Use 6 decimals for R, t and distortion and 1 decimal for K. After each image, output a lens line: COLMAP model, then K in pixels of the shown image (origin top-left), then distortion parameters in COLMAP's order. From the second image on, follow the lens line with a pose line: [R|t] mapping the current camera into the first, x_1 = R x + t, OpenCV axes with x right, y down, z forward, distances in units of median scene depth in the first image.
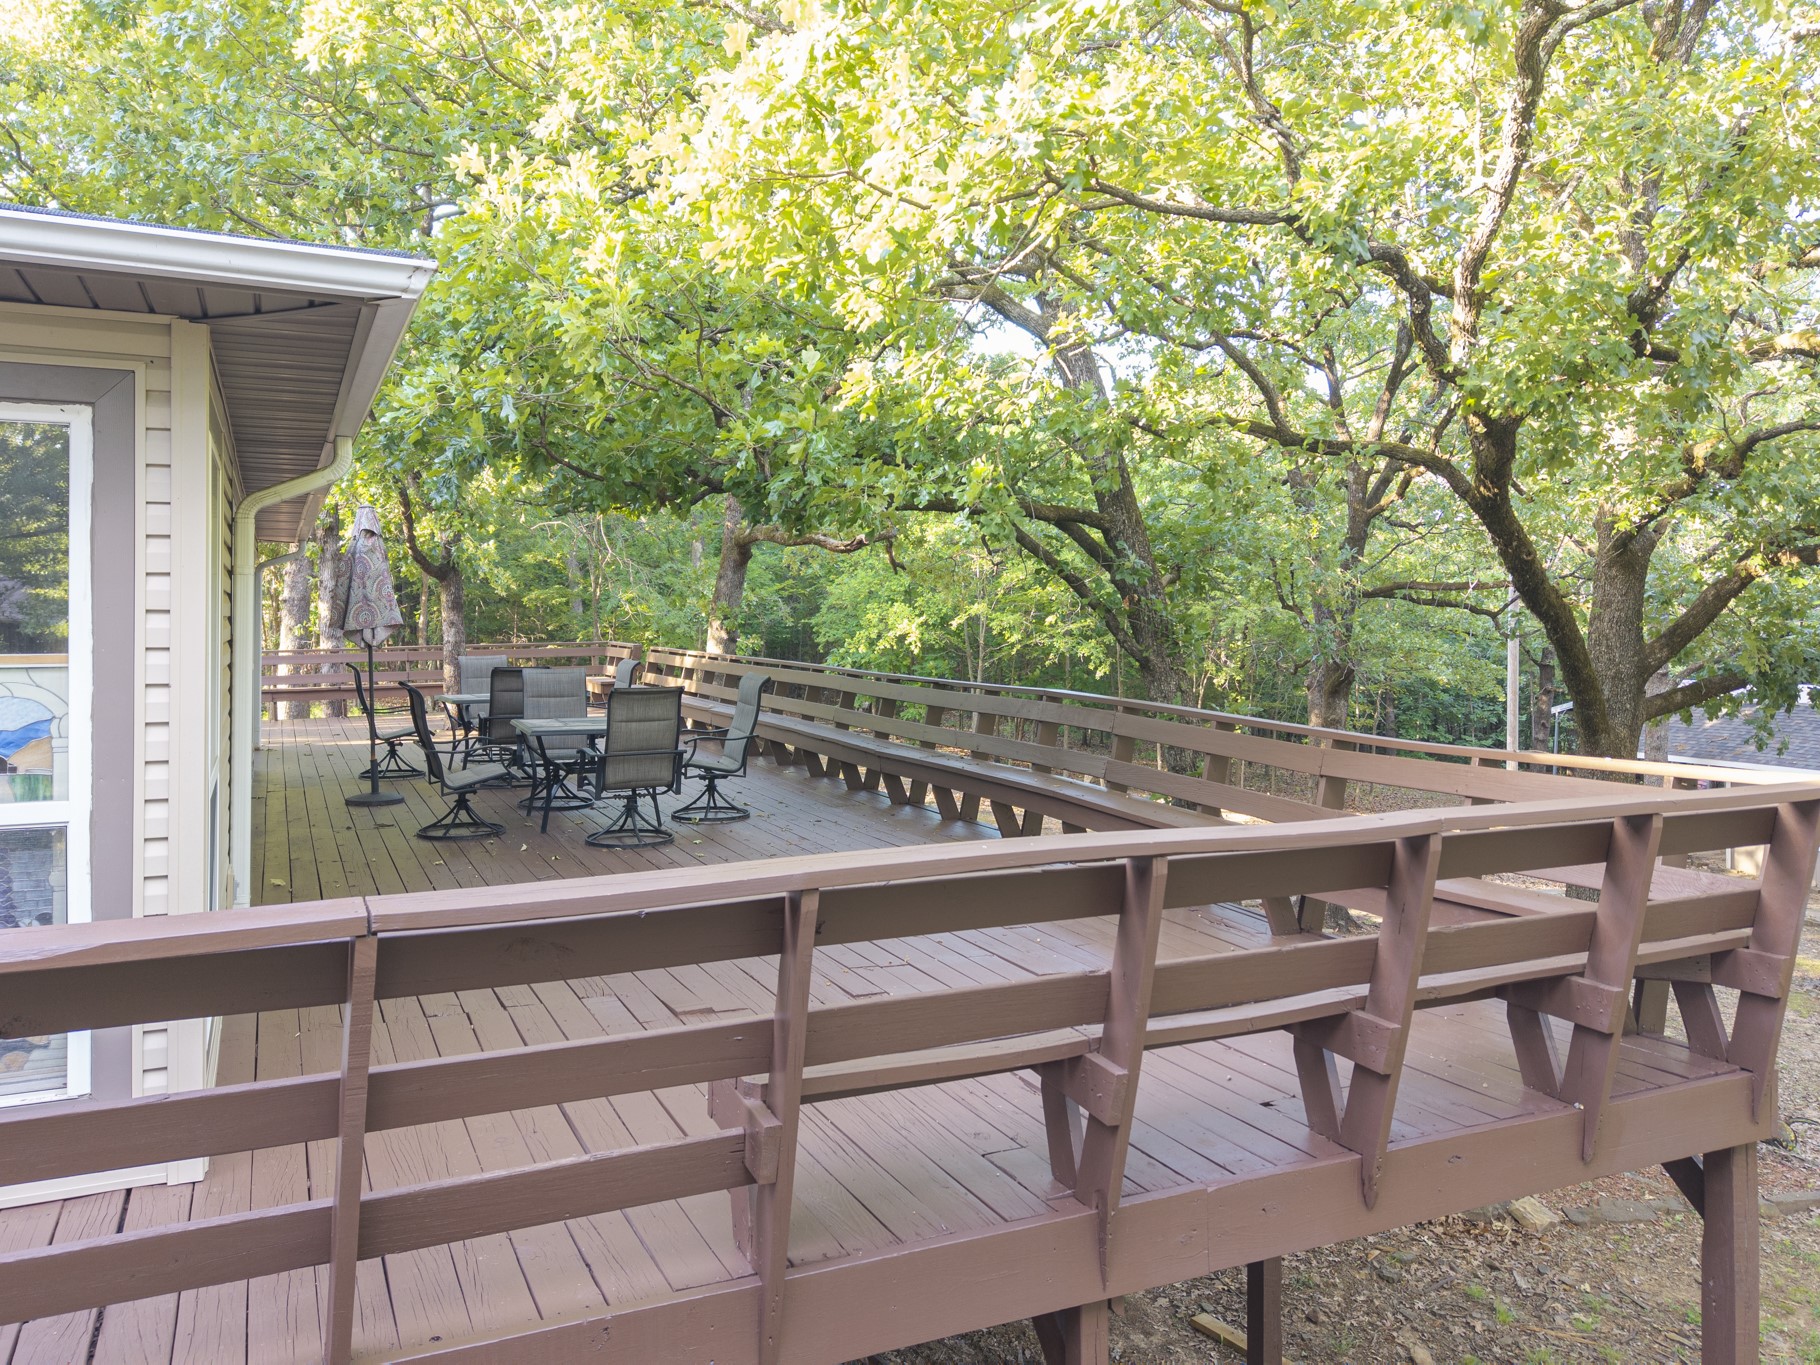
lens RADIAL K [[1336.9, 0, 909.9], [0, 1336.9, 597.9], [0, 0, 1]] dist [0.002996, -0.065645]
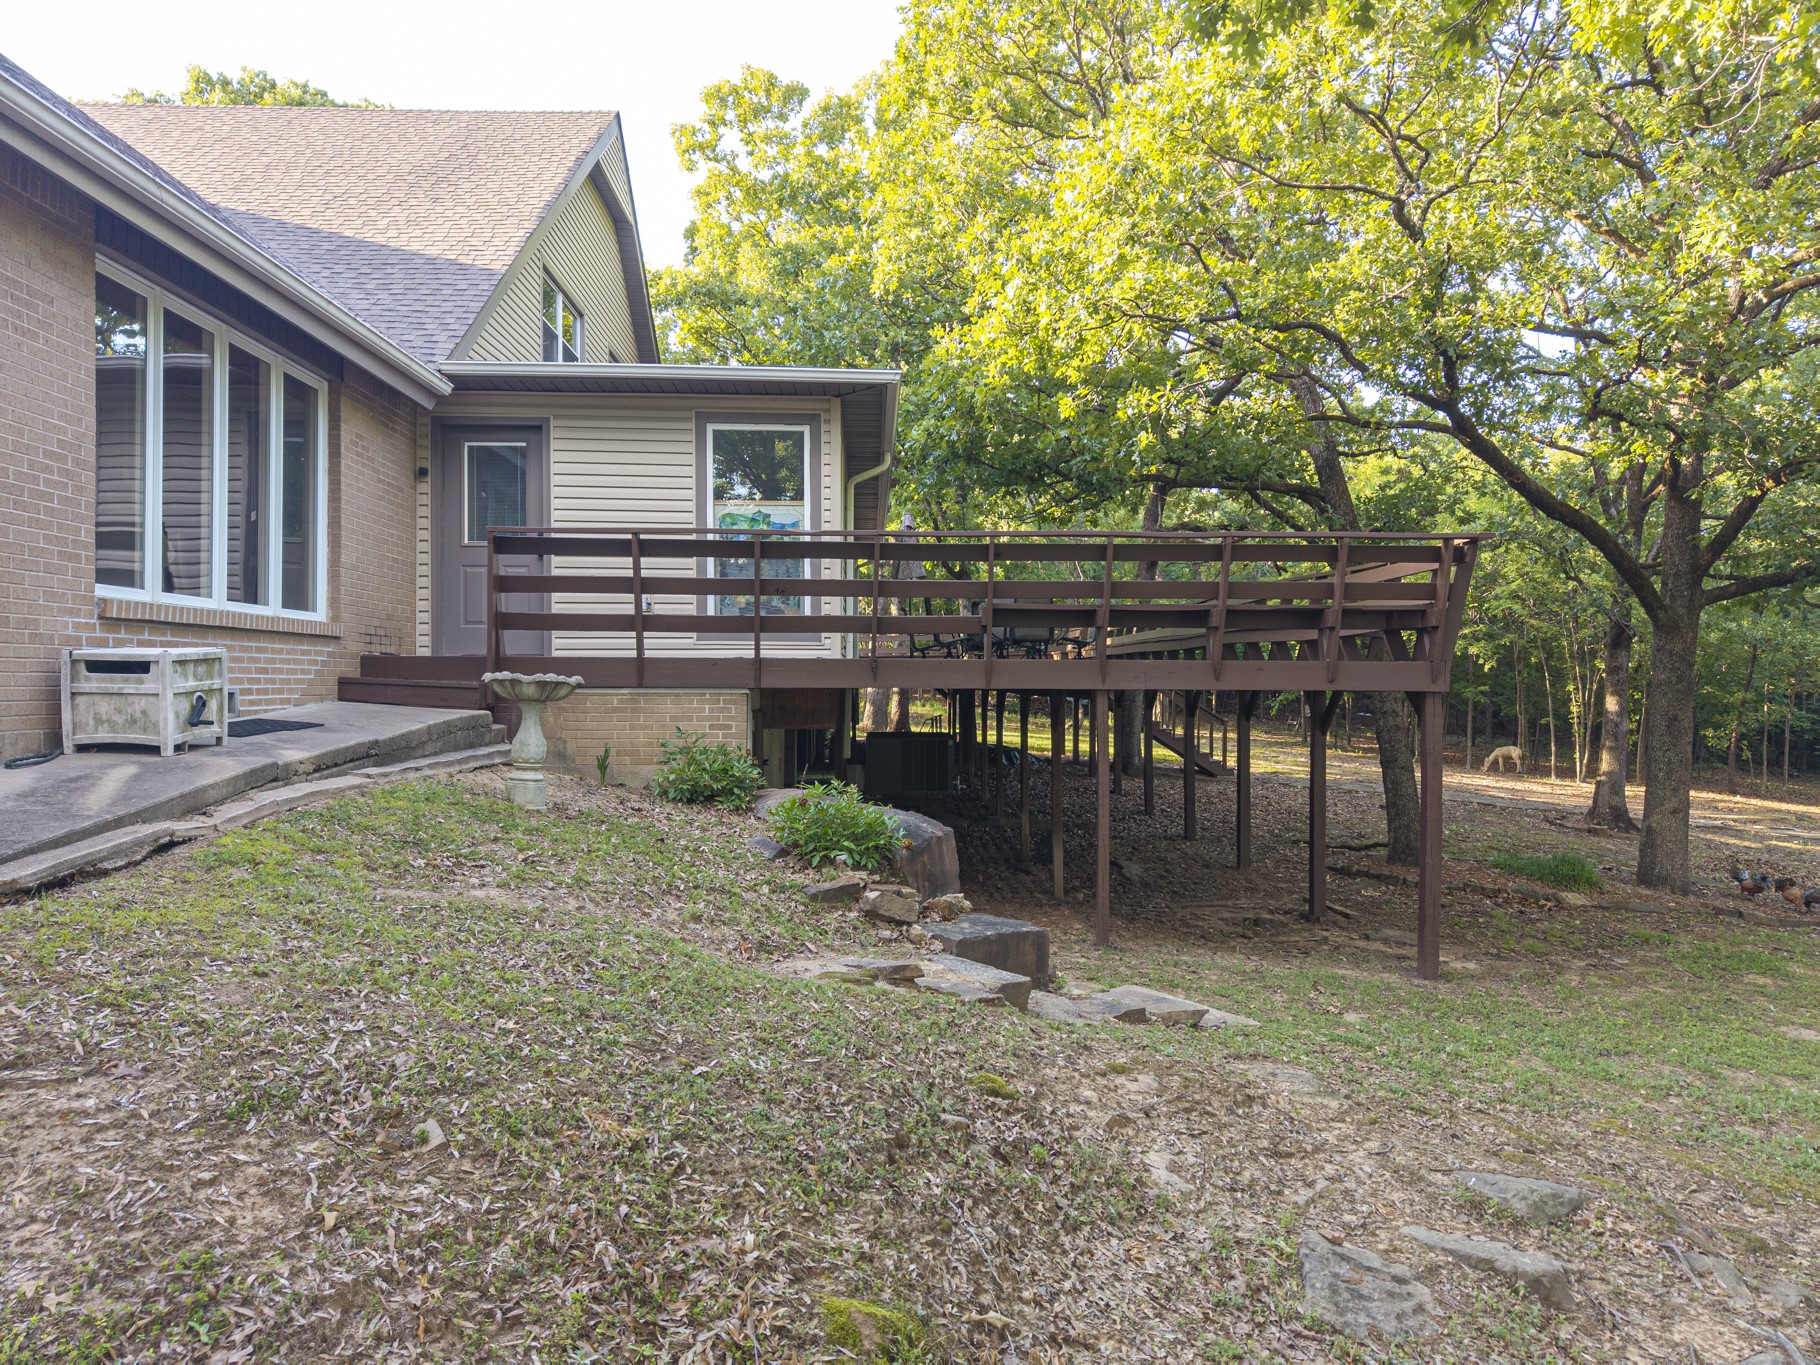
lens RADIAL K [[1224.1, 0, 906.1], [0, 1224.1, 688.1], [0, 0, 1]] dist [0.007245, -0.004095]
pose [[0.913339, 0.001573, -0.407196, 0.477713], [0.001998, 0.999963, 0.008344, 0.272010], [0.407195, -0.008434, 0.913302, -0.954439]]
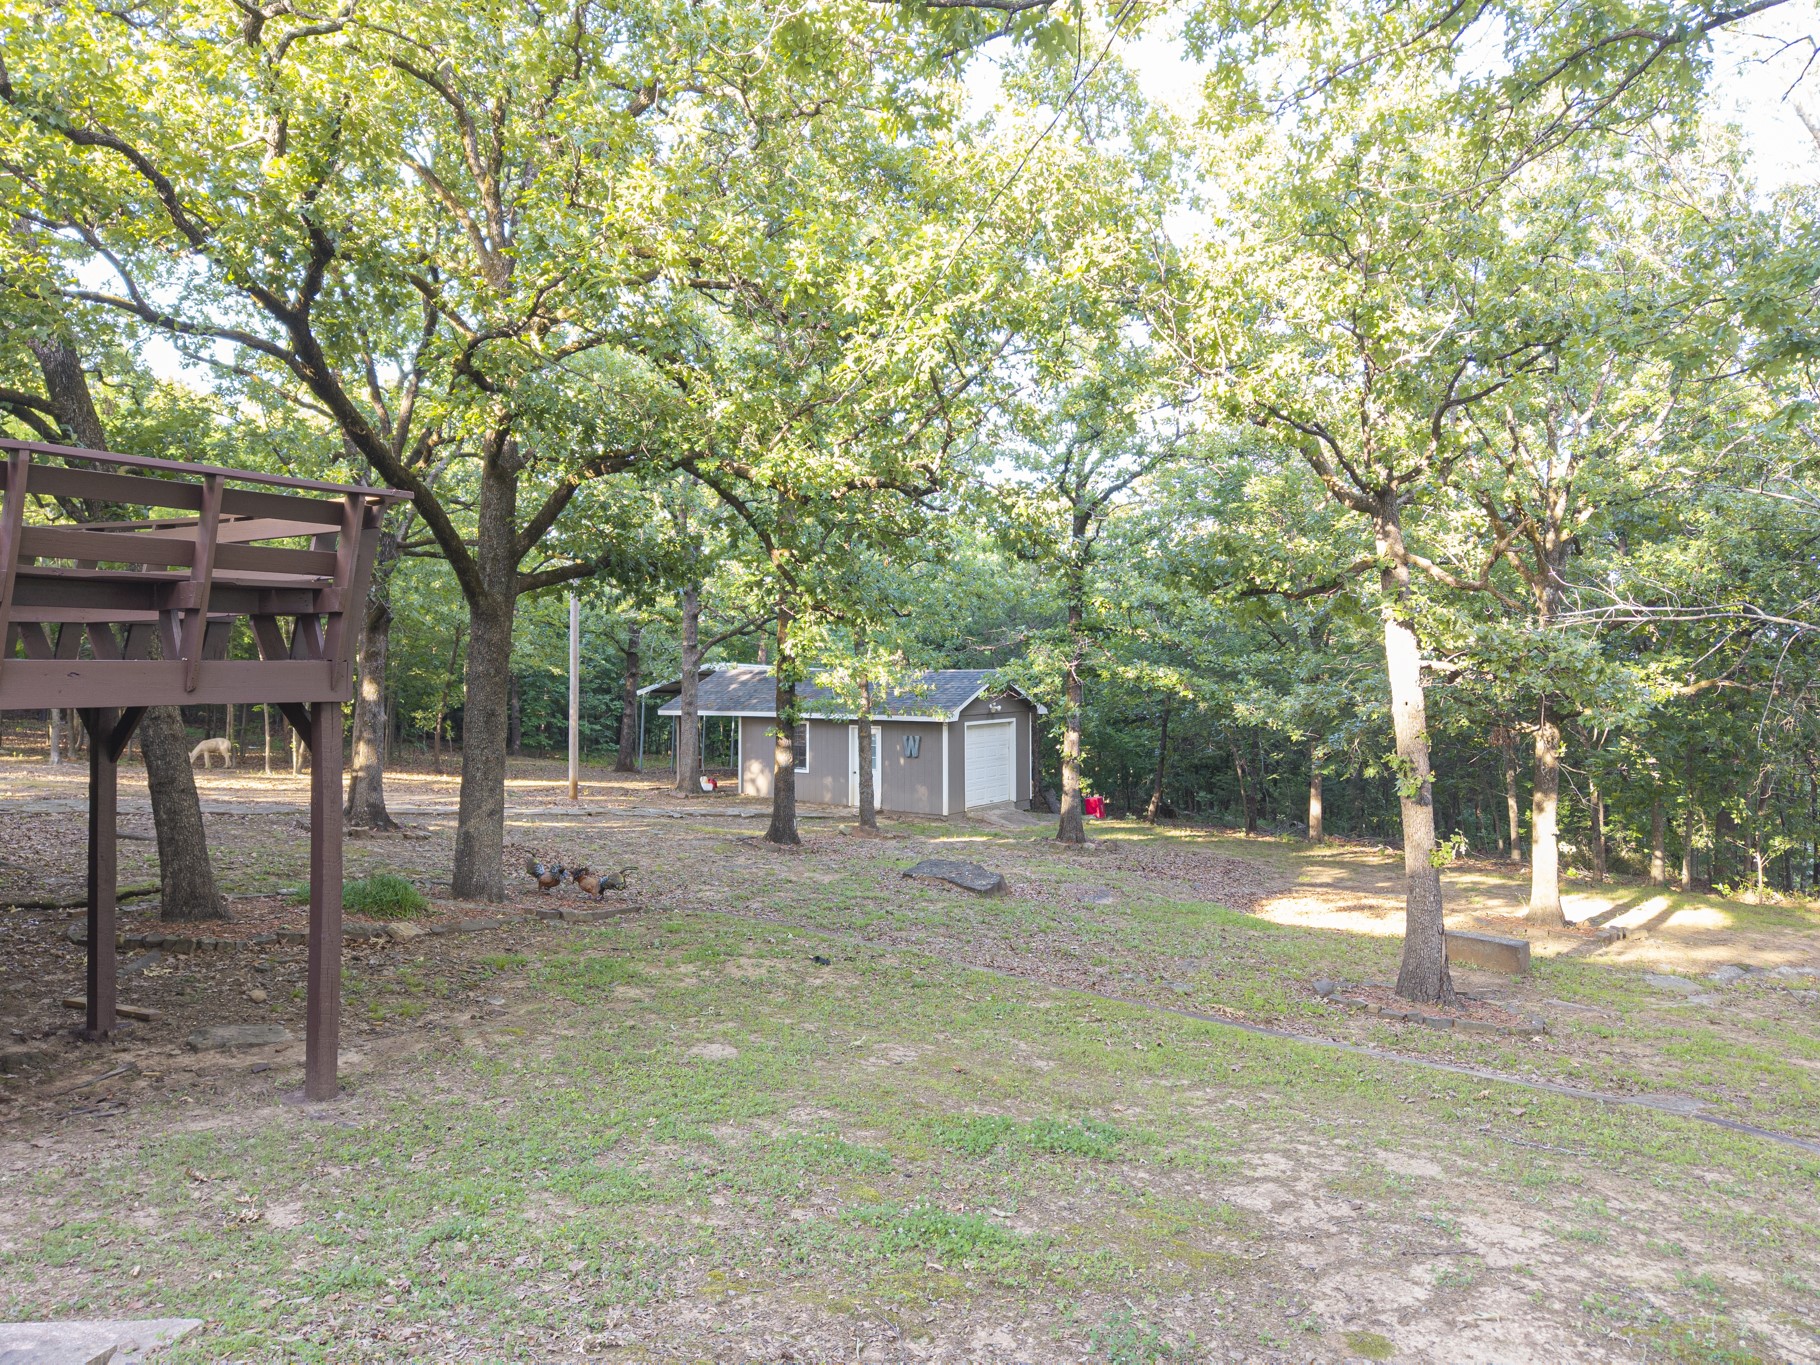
lens RADIAL K [[1275.0, 0, 909.9], [0, 1275.0, 643.9], [0, 0, 1]] dist [0.004060, -0.001024]
pose [[0.837262, 0.004361, 0.546785, 0.257124], [-0.000863, 0.999977, -0.006655, 0.245483], [-0.546802, 0.005100, 0.837246, -0.538413]]
